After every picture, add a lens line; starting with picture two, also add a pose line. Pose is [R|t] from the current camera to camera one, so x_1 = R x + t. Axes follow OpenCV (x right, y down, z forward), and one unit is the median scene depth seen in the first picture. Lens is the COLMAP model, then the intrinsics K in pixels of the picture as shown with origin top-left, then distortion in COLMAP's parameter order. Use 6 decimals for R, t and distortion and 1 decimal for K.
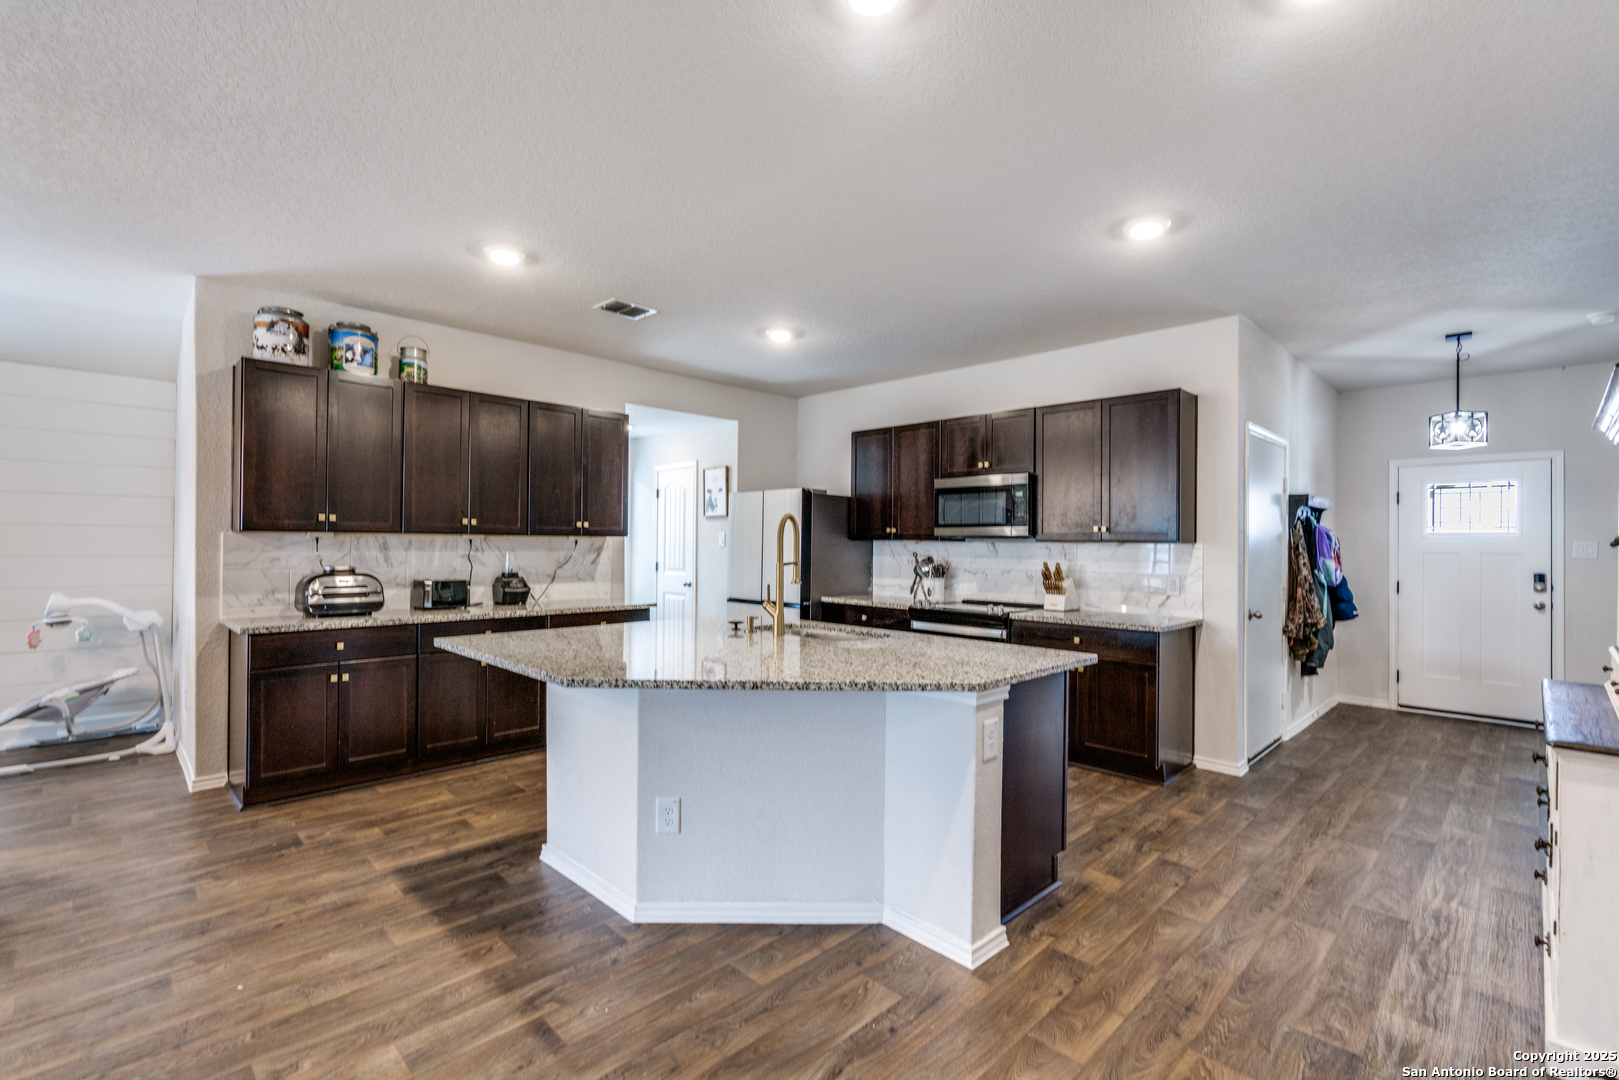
lens RADIAL K [[731.2, 0, 808.5], [0, 731.2, 535.1], [0, 0, 1]] dist [-0.007842, 0.003672]
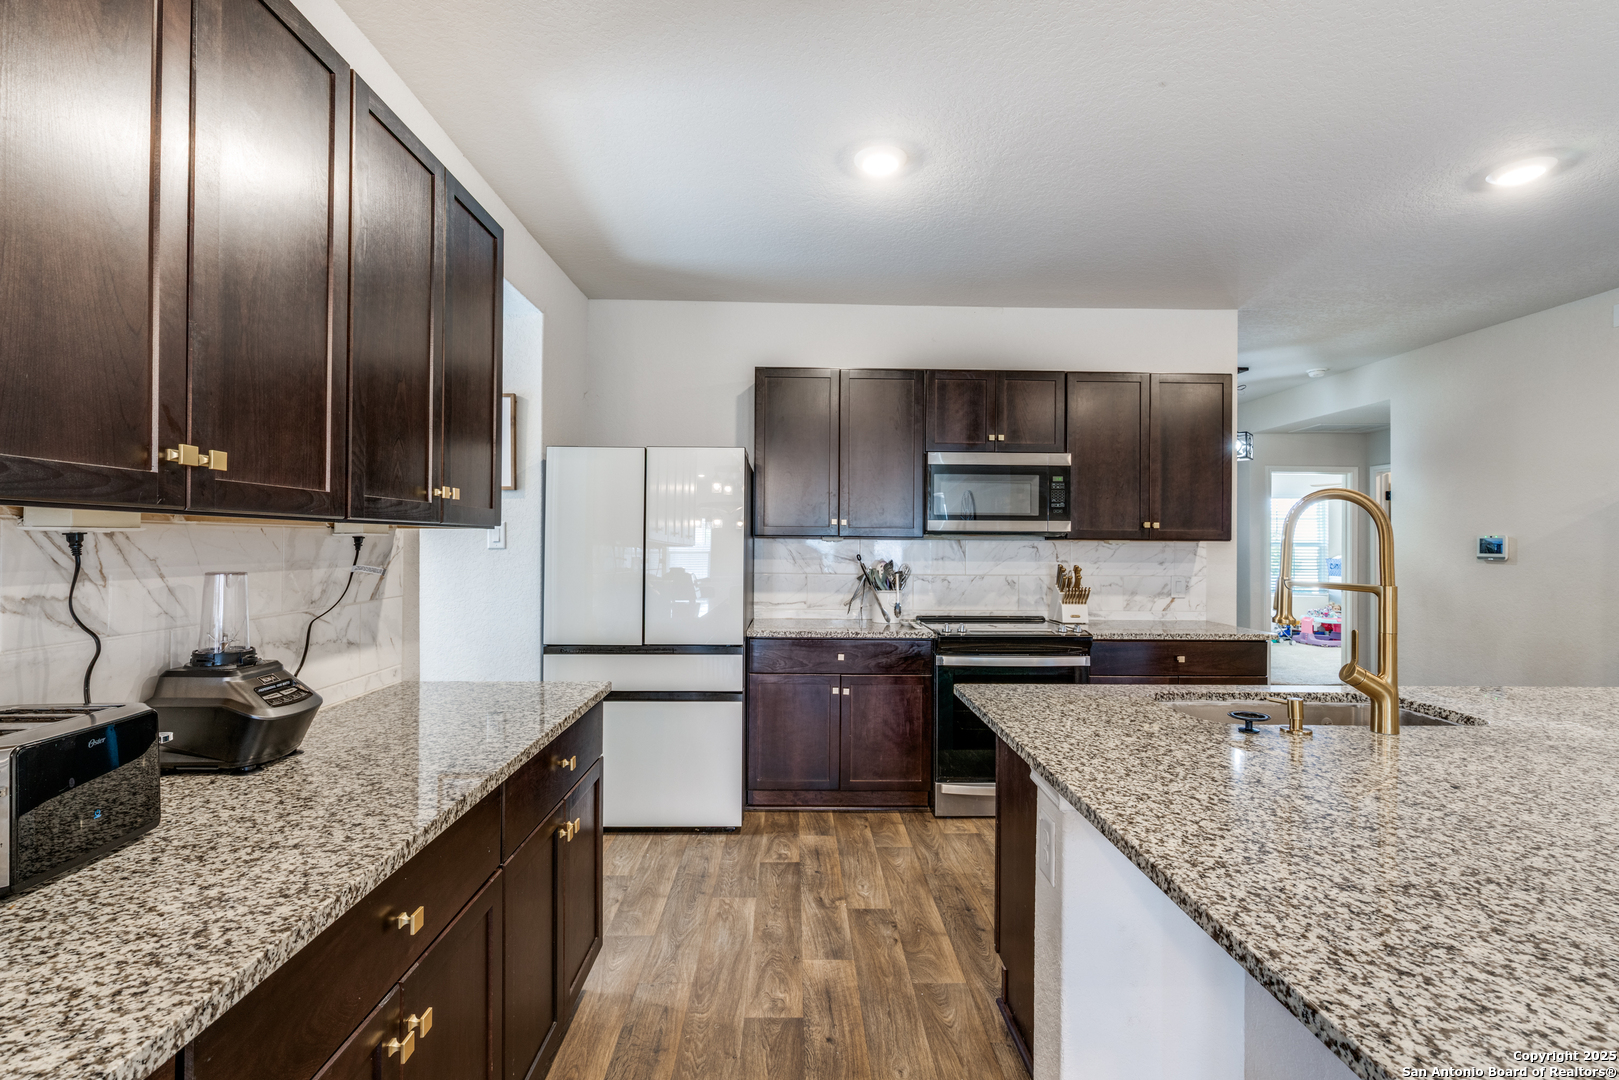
lens RADIAL K [[731.2, 0, 808.5], [0, 731.2, 535.1], [0, 0, 1]] dist [-0.007842, 0.003672]
pose [[0.690980, 0.002979, 0.722868, -0.498268], [-0.008497, 0.999956, 0.004001, 0.003696], [-0.722824, -0.008907, 0.690975, 0.702406]]
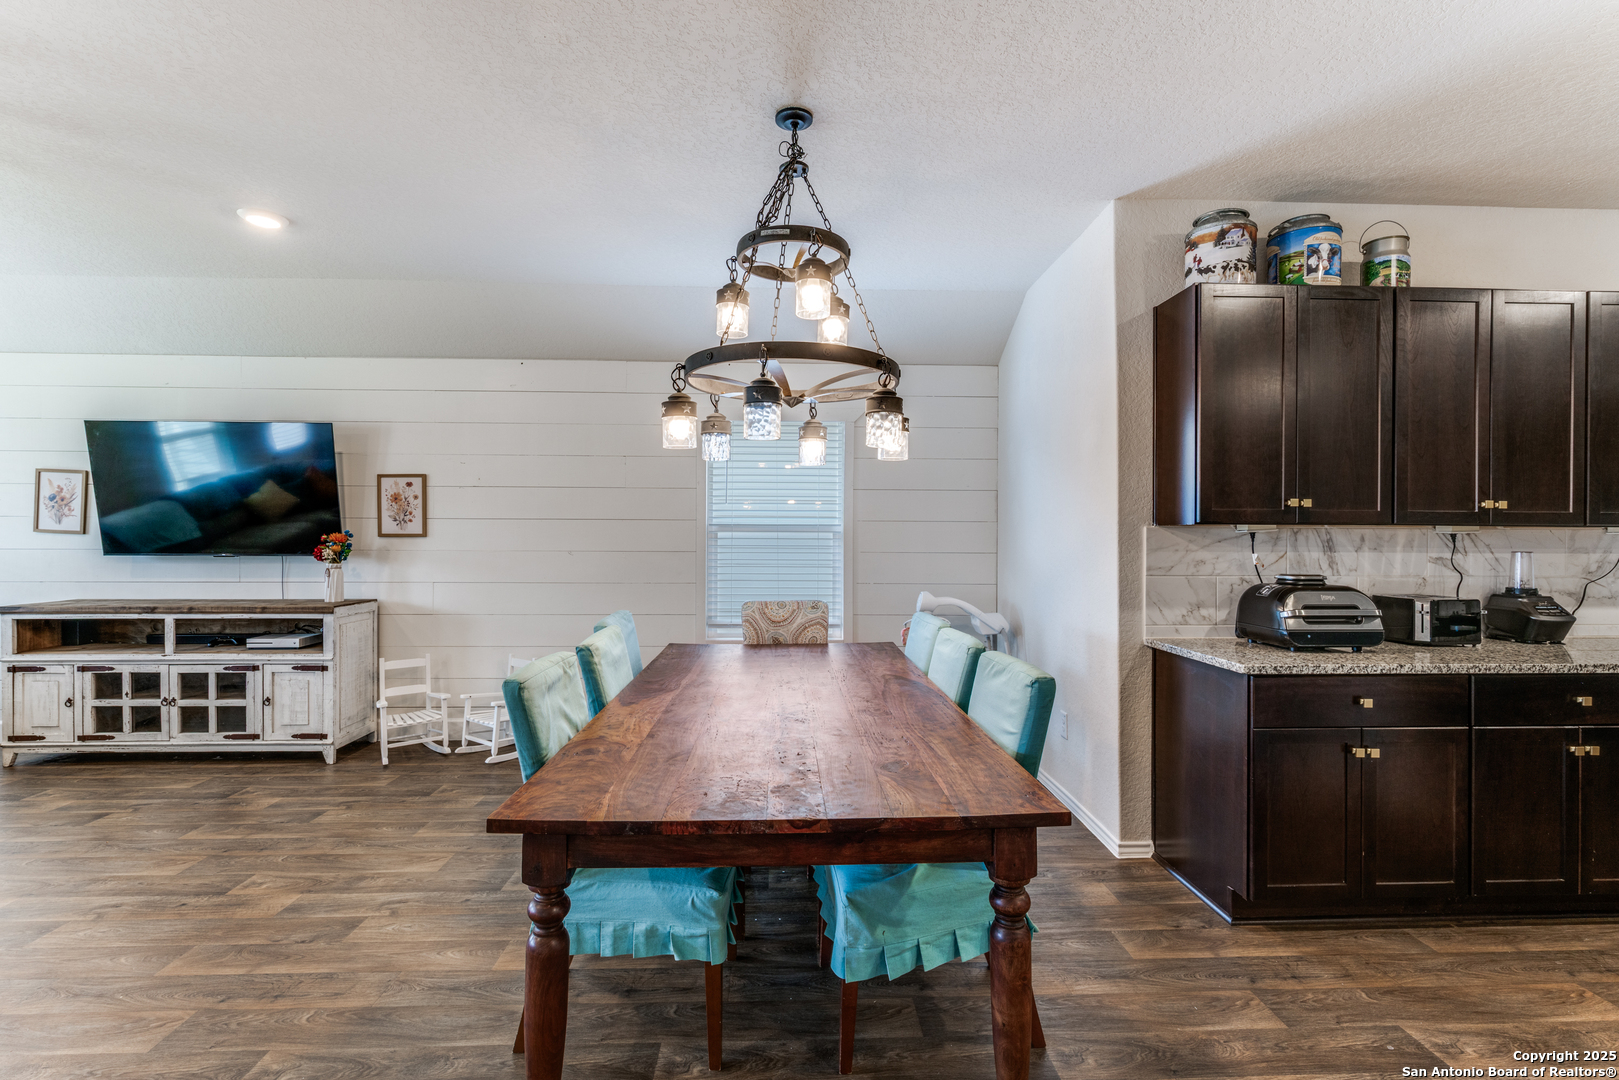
lens RADIAL K [[731.2, 0, 808.5], [0, 731.2, 535.1], [0, 0, 1]] dist [-0.007842, 0.003672]
pose [[0.735611, -0.004349, -0.677390, -0.473731], [0.009859, 0.999942, 0.004286, -0.001276], [0.677332, -0.009831, 0.735611, 0.170465]]
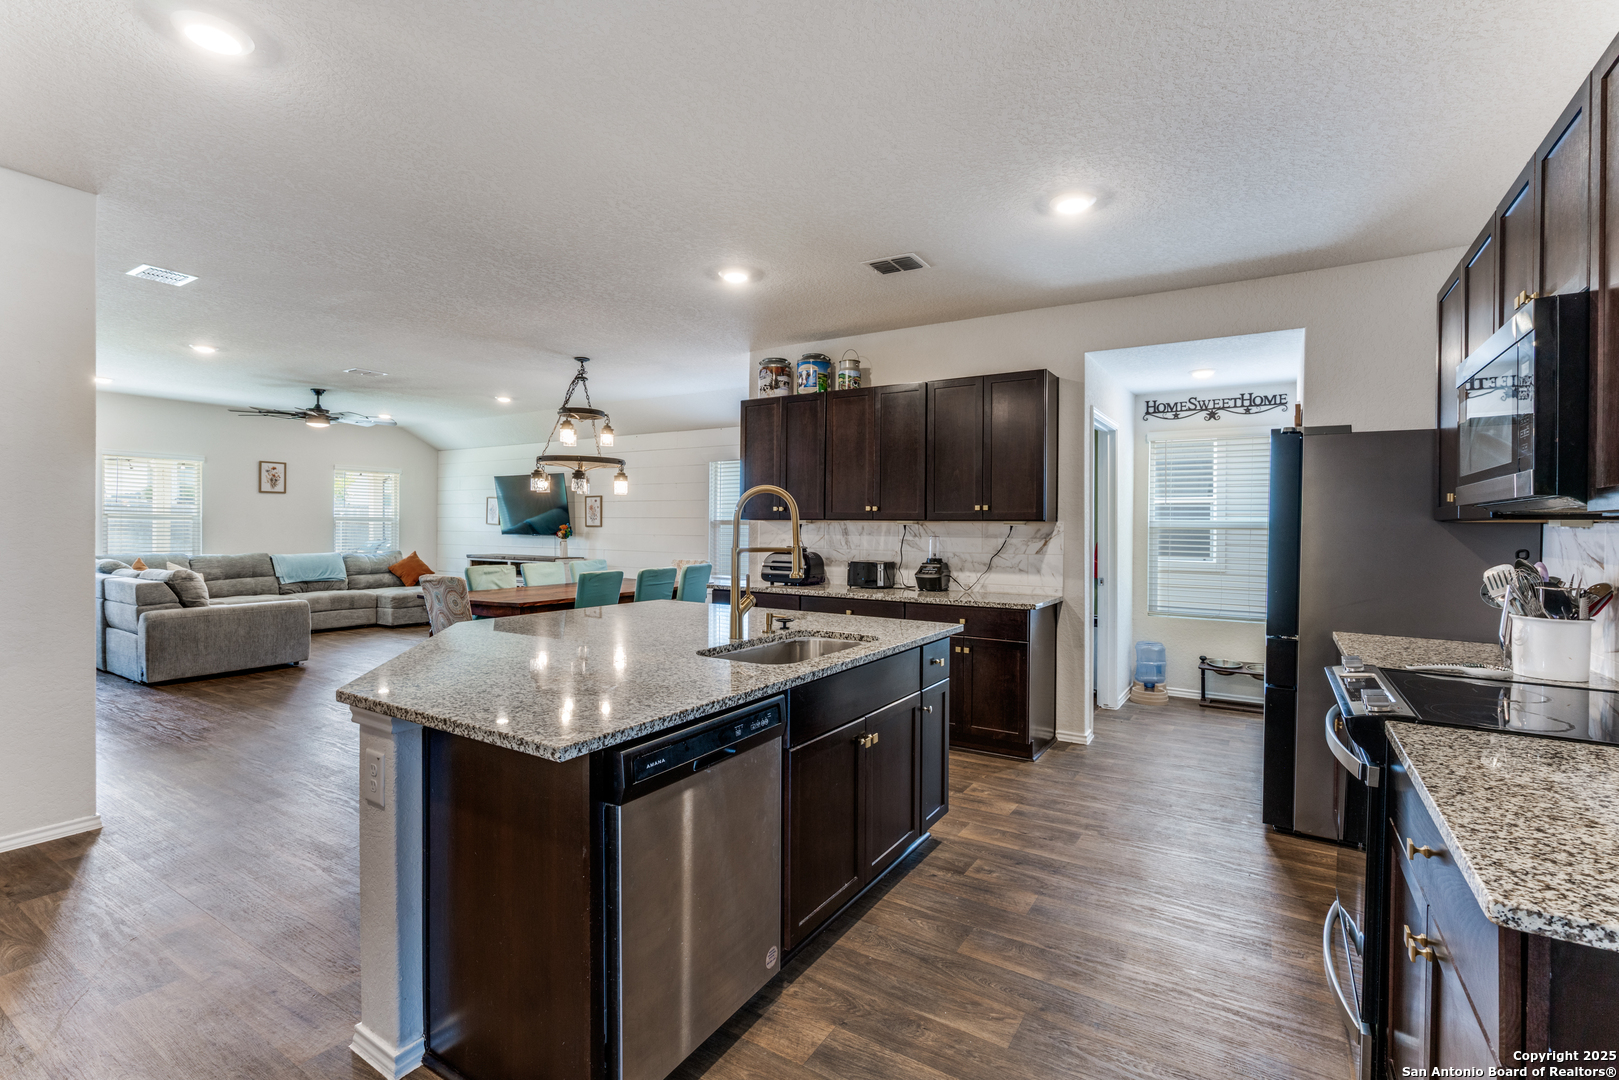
lens RADIAL K [[735.6, 0, 812.4], [0, 735.6, 526.2], [0, 0, 1]] dist [-0.018332, 0.012788]
pose [[0.225649, -0.007888, -0.974177, 0.574308], [0.004168, 0.999966, -0.007131, 0.015243], [0.974200, -0.002452, 0.225675, 0.670246]]
